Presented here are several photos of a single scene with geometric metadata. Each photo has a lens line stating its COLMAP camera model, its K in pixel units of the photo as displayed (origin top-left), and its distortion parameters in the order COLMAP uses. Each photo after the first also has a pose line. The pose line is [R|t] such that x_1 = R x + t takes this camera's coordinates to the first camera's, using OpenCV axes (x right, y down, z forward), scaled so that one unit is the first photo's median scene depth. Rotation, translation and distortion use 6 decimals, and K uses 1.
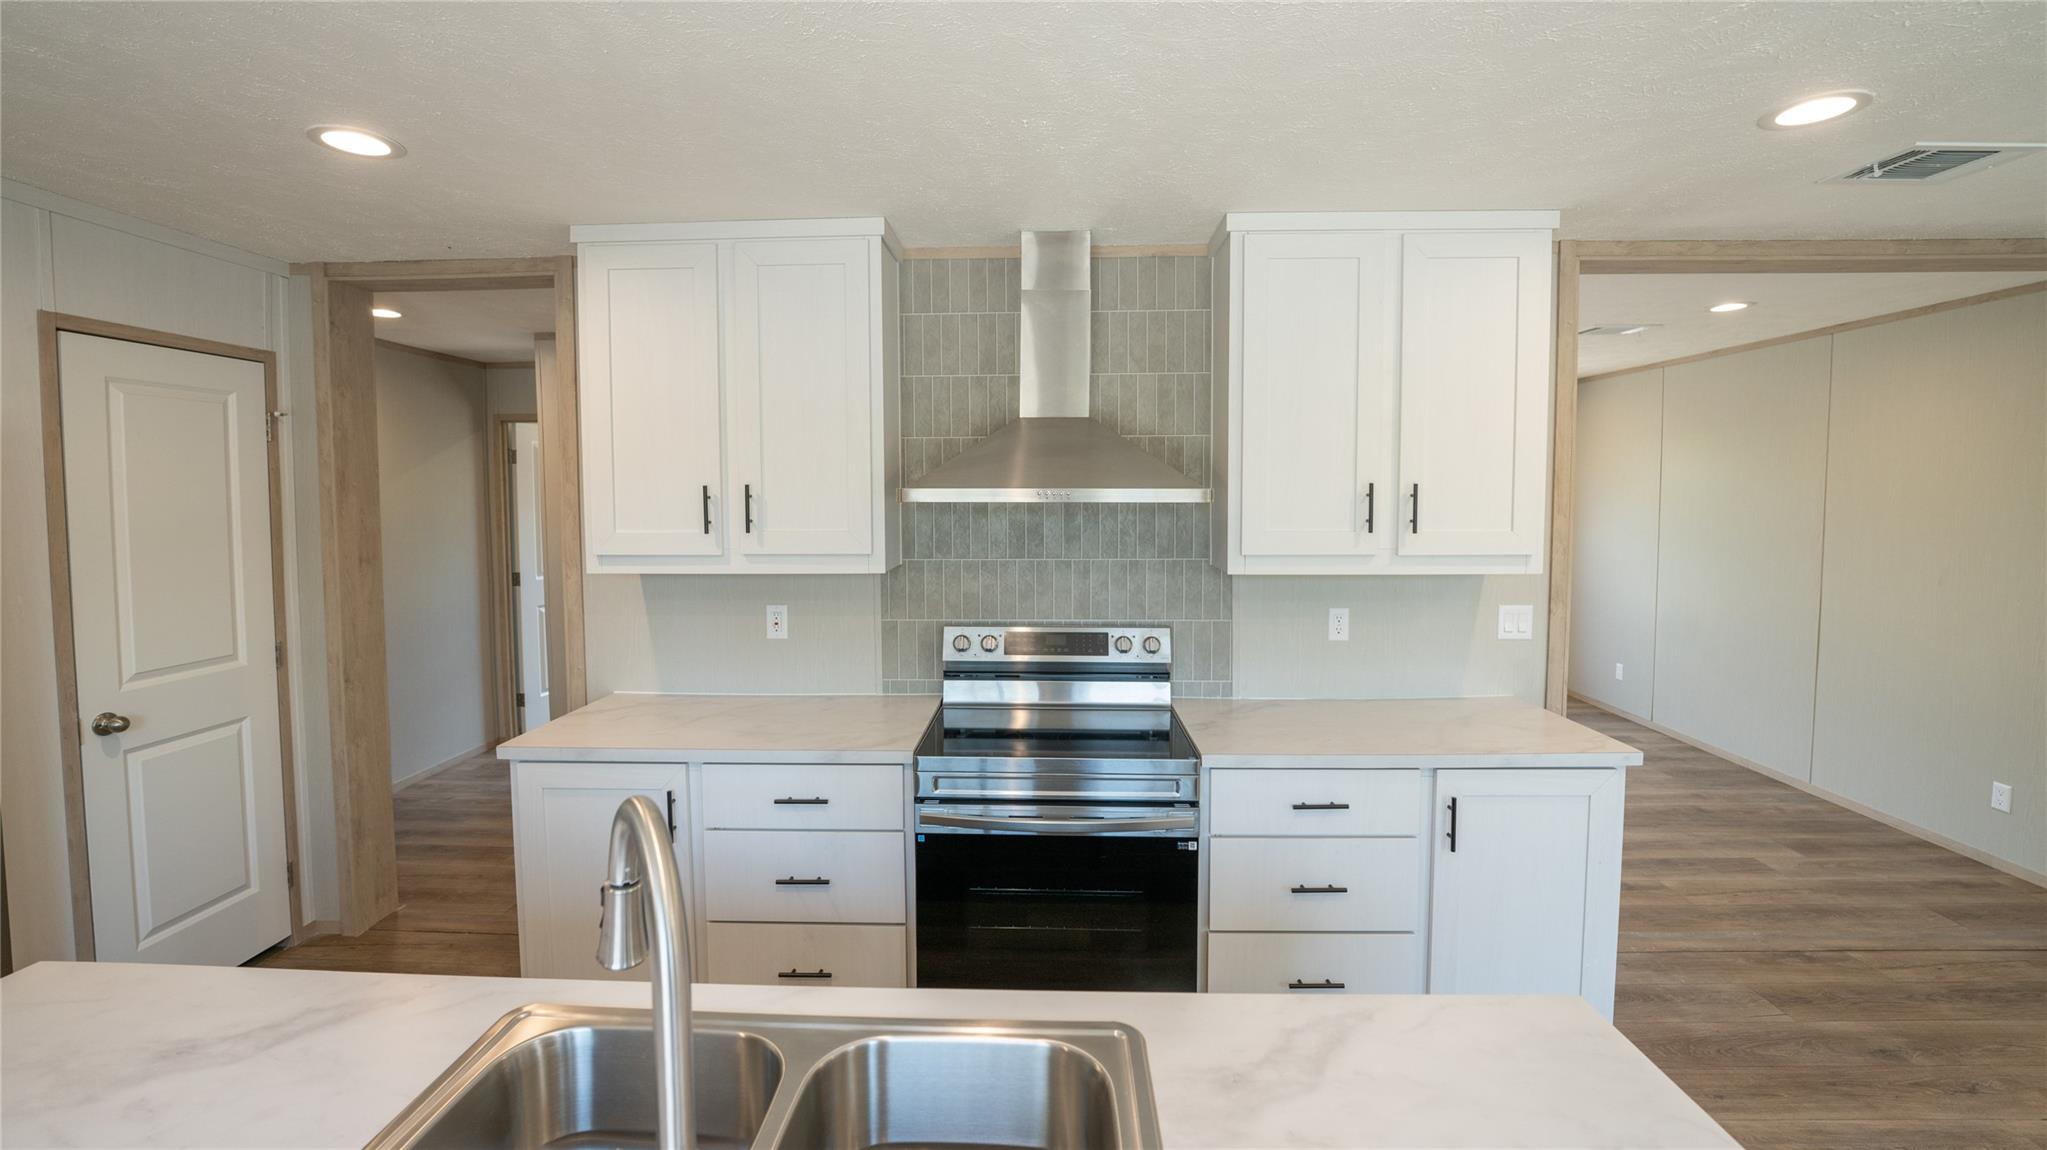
lens RADIAL K [[867.5, 0, 1031.6], [0, 867.5, 564.5], [0, 0, 1]] dist [-0.019491, 0.002732]
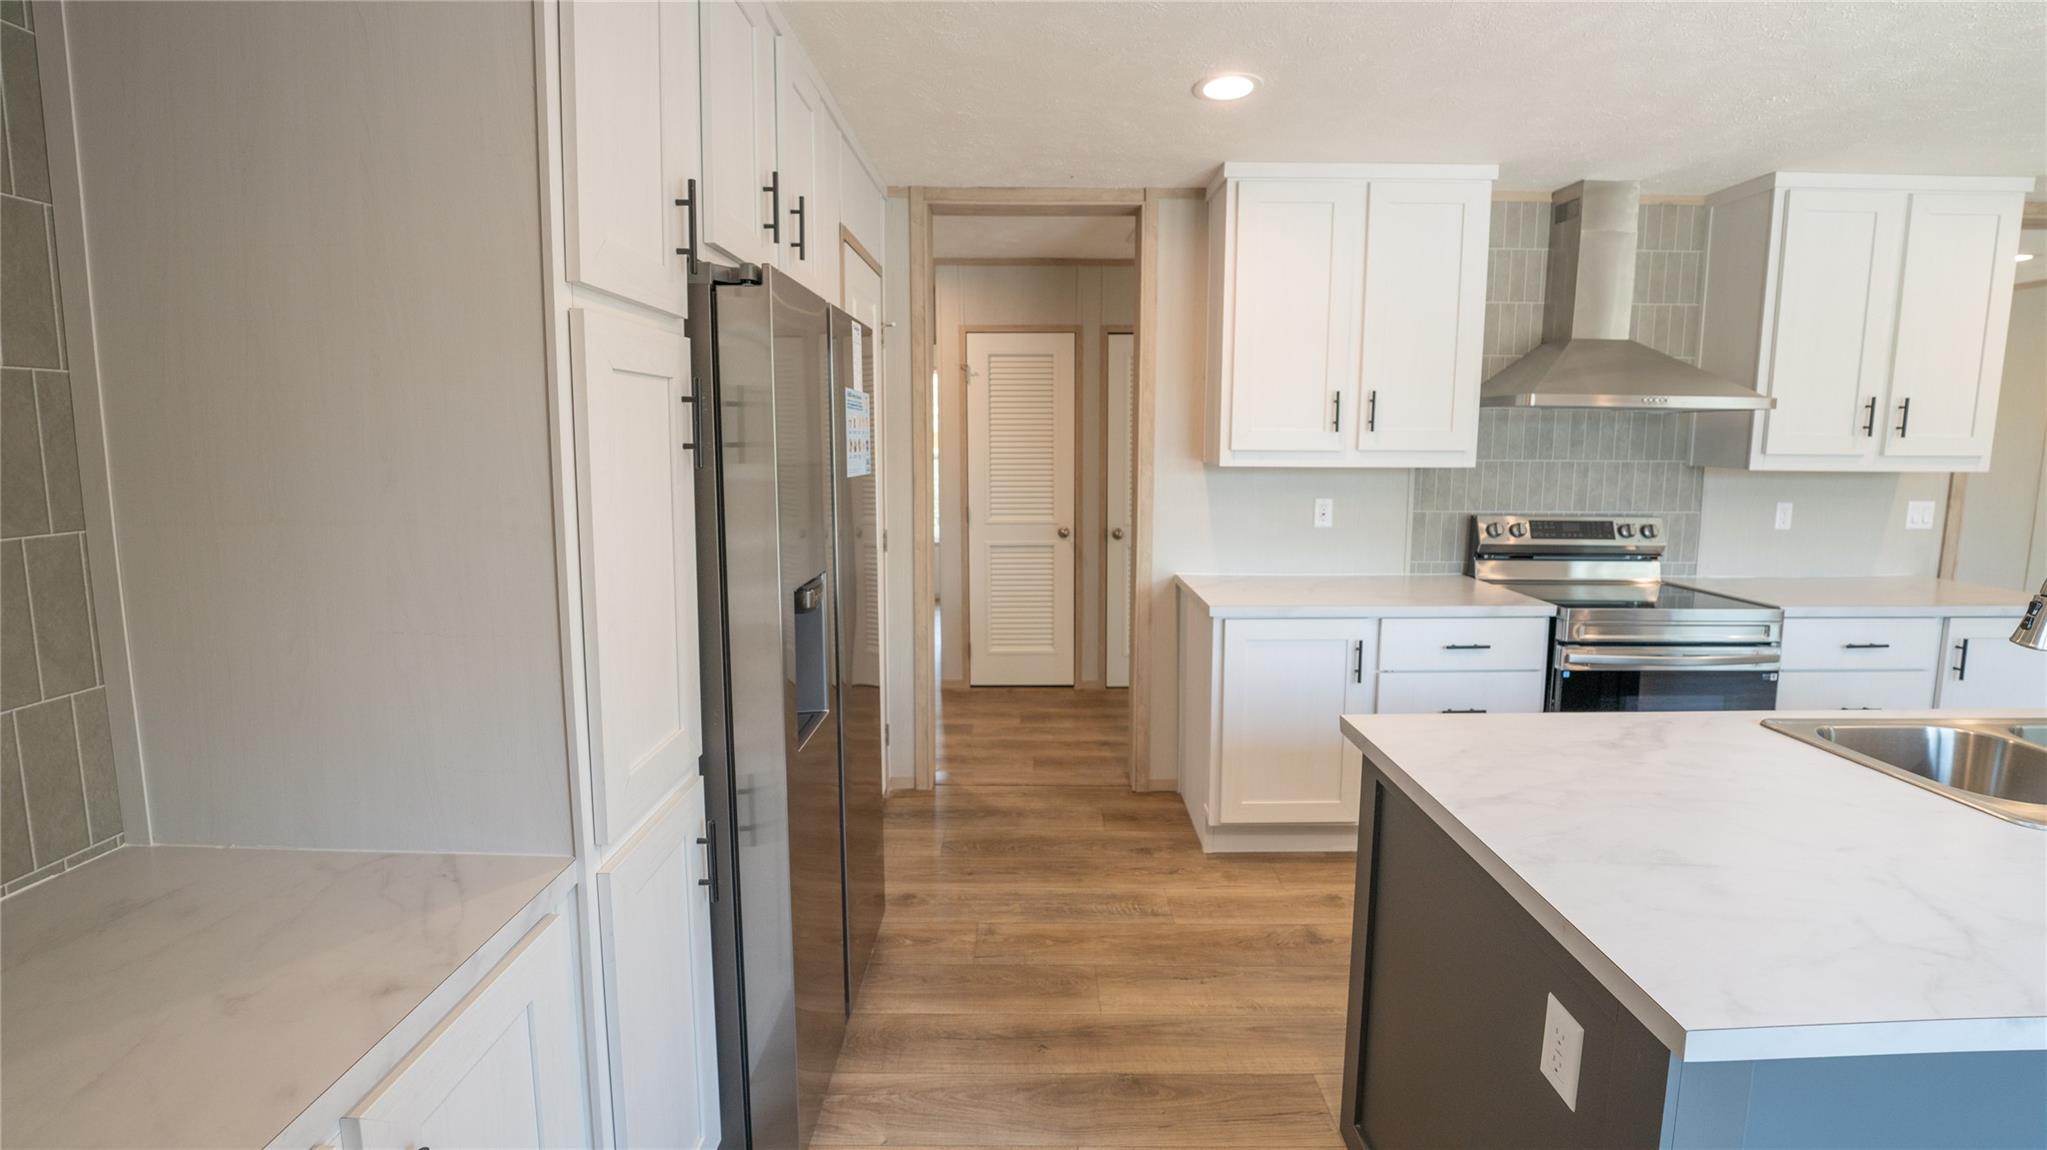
lens RADIAL K [[867.5, 0, 1004.8], [0, 867.5, 562.7], [0, 0, 1]] dist [-0.019491, 0.002732]
pose [[0.998668, 0.001437, 0.051584, -0.816391], [-0.004364, 0.998383, 0.056669, 0.072023], [-0.051419, -0.056819, 0.997060, -0.154490]]
